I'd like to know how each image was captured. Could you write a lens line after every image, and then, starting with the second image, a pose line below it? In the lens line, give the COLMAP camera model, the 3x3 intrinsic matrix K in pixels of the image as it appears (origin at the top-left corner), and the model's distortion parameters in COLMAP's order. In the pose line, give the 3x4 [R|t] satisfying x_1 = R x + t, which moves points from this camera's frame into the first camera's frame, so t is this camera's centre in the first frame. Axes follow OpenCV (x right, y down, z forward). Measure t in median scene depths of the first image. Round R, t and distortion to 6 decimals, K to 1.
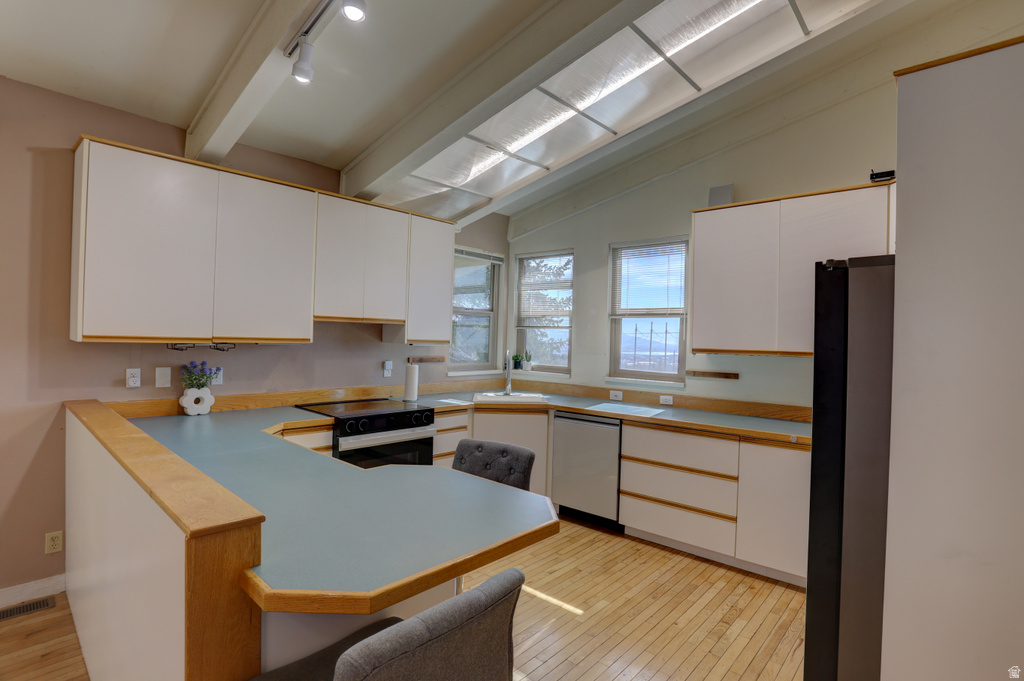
lens RADIAL K [[497.9, 0, 512.0], [0, 497.9, 340.5], [0, 0, 1]] dist [-0.079254, 0.035073]
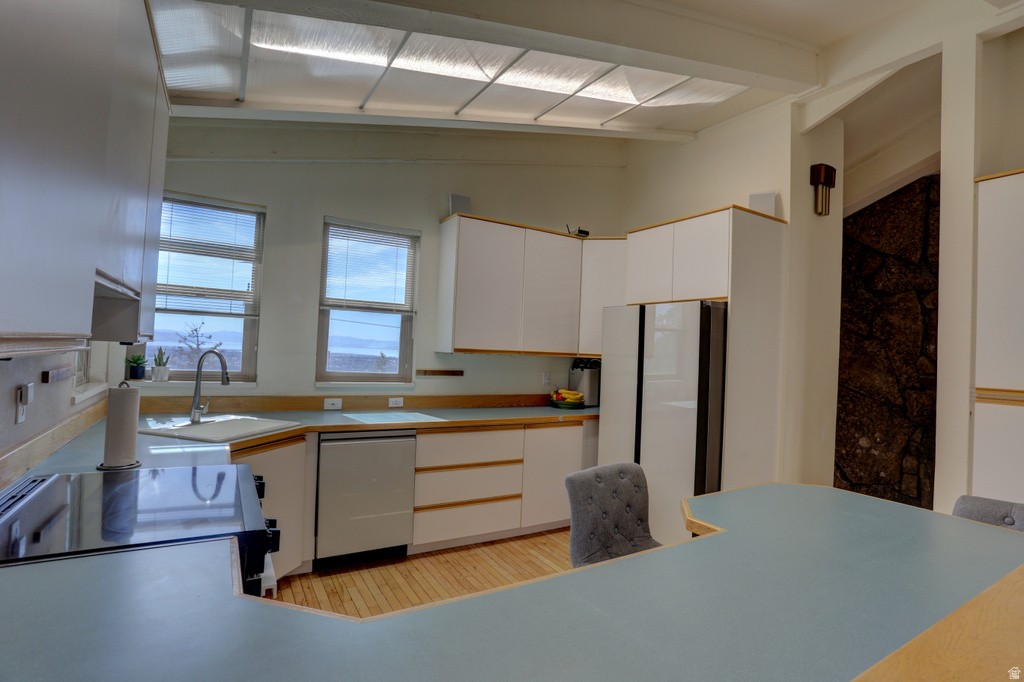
lens RADIAL K [[497.9, 0, 512.0], [0, 497.9, 341.0], [0, 0, 1]] dist [-0.079254, 0.035073]
pose [[0.286796, 0.003285, 0.957986, -0.550541], [-0.032898, 0.999438, 0.006421, -0.009087], [-0.957427, -0.033357, 0.286743, 0.551739]]
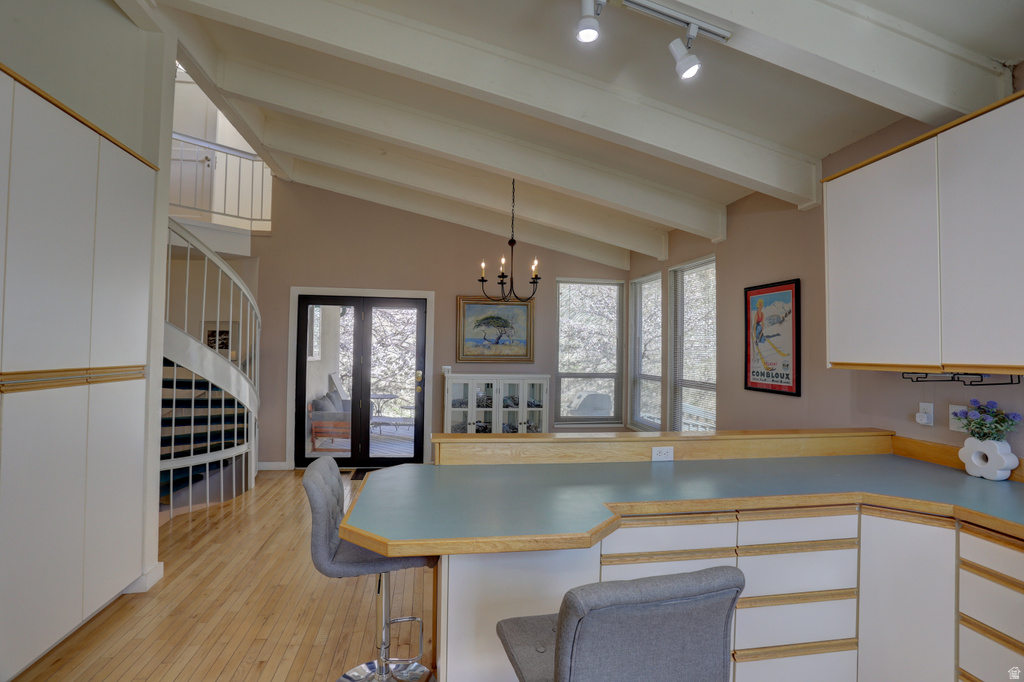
lens RADIAL K [[497.9, 0, 512.0], [0, 497.9, 341.0], [0, 0, 1]] dist [-0.079254, 0.035073]
pose [[-0.616575, -0.055424, -0.785343, 0.248119], [-0.035410, 0.998462, -0.042664, 0.008335], [0.786500, 0.001503, -0.617589, 0.702452]]
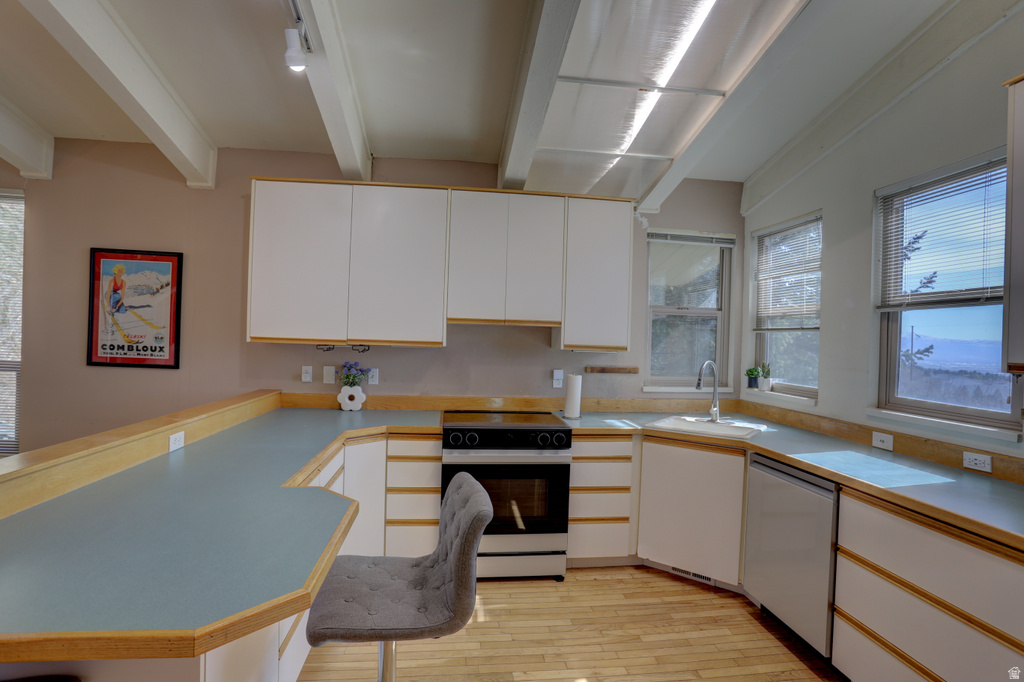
lens RADIAL K [[497.9, 0, 512.0], [0, 497.9, 341.0], [0, 0, 1]] dist [-0.079254, 0.035073]
pose [[0.759778, -0.001188, -0.650181, 0.279467], [-0.014319, 0.999725, -0.018560, 0.009143], [0.650025, 0.023411, 0.759552, 0.304271]]
